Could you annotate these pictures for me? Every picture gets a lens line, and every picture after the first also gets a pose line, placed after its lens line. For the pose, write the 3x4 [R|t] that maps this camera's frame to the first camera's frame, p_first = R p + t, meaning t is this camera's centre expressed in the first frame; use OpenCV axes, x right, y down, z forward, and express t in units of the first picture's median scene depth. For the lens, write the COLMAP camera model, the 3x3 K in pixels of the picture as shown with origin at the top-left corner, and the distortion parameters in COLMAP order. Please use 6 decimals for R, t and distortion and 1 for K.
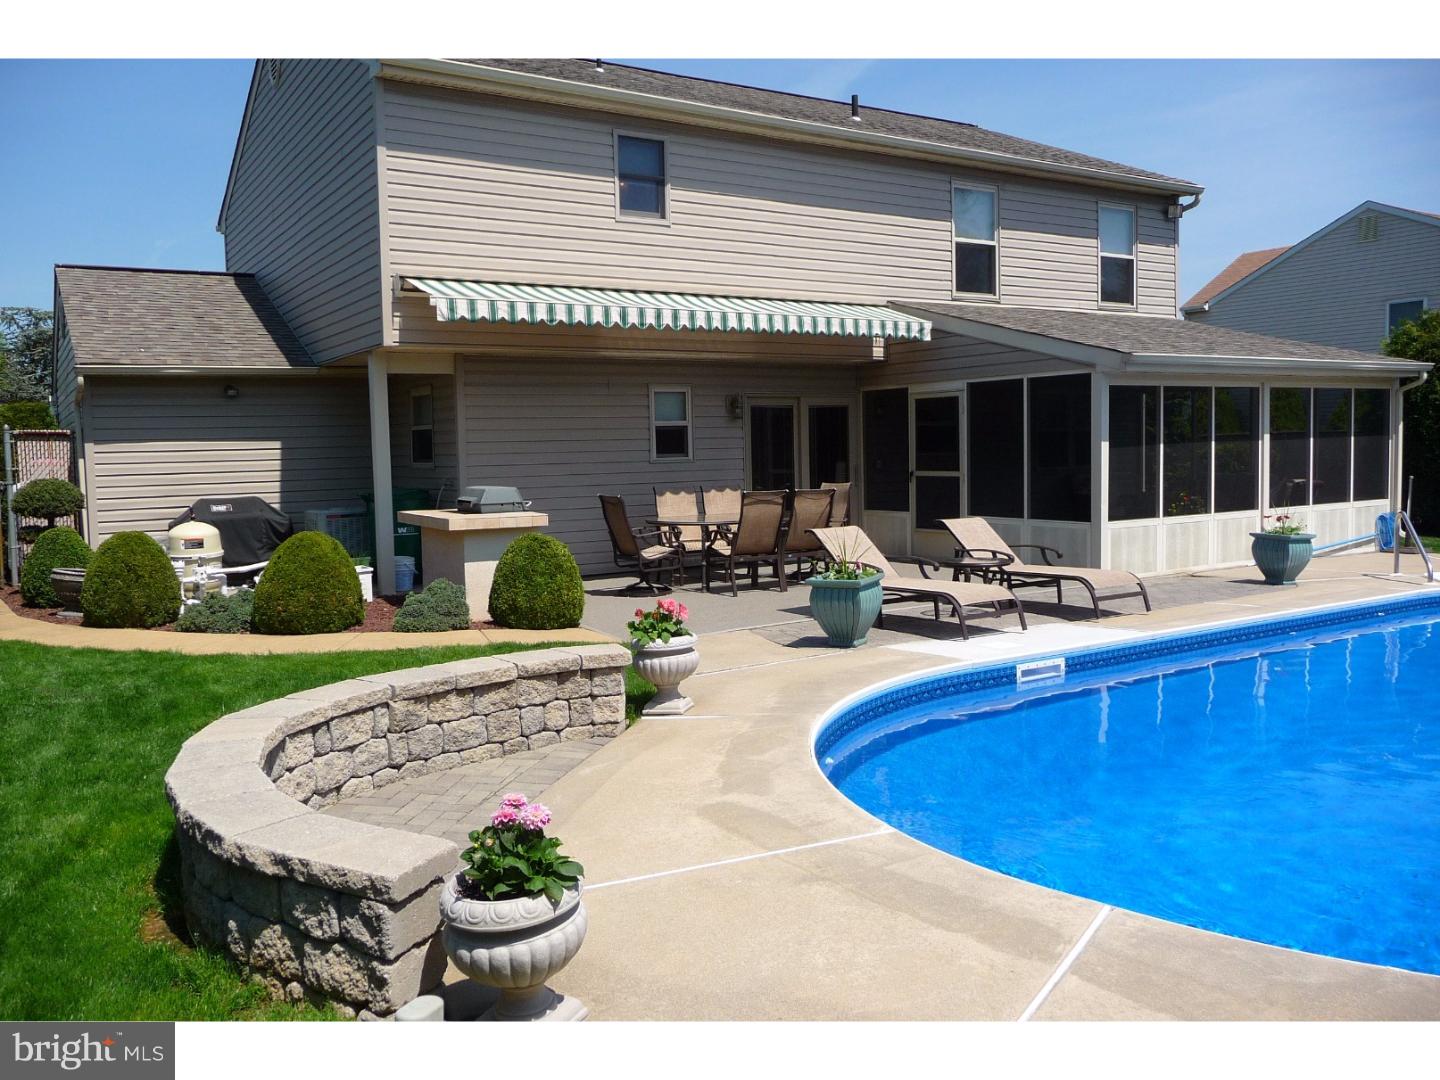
lens RADIAL K [[1146.5, 0, 715.8], [0, 1146.5, 532.7], [0, 0, 1]] dist [0.004838, 0.000043]
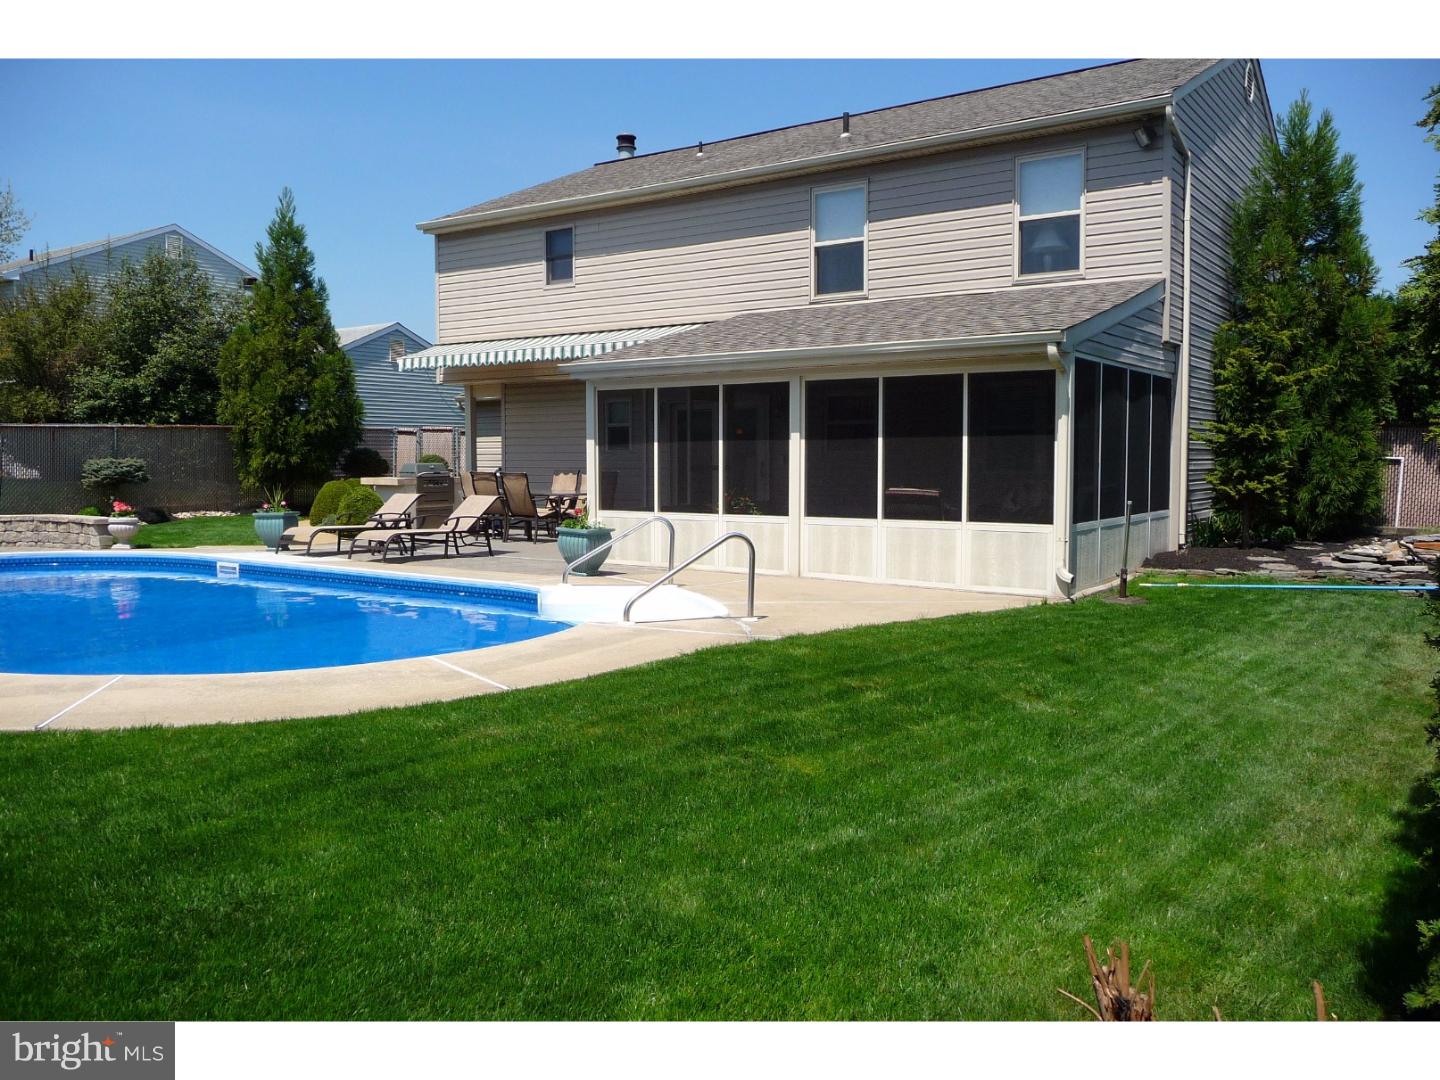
lens RADIAL K [[1146.5, 0, 714.8], [0, 1146.5, 542.3], [0, 0, 1]] dist [0.004838, 0.000043]
pose [[0.380587, 0.088917, -0.920460, 1.358467], [-0.078813, 0.994864, 0.063517, -0.055863], [0.921380, 0.048371, 0.385640, 0.627436]]
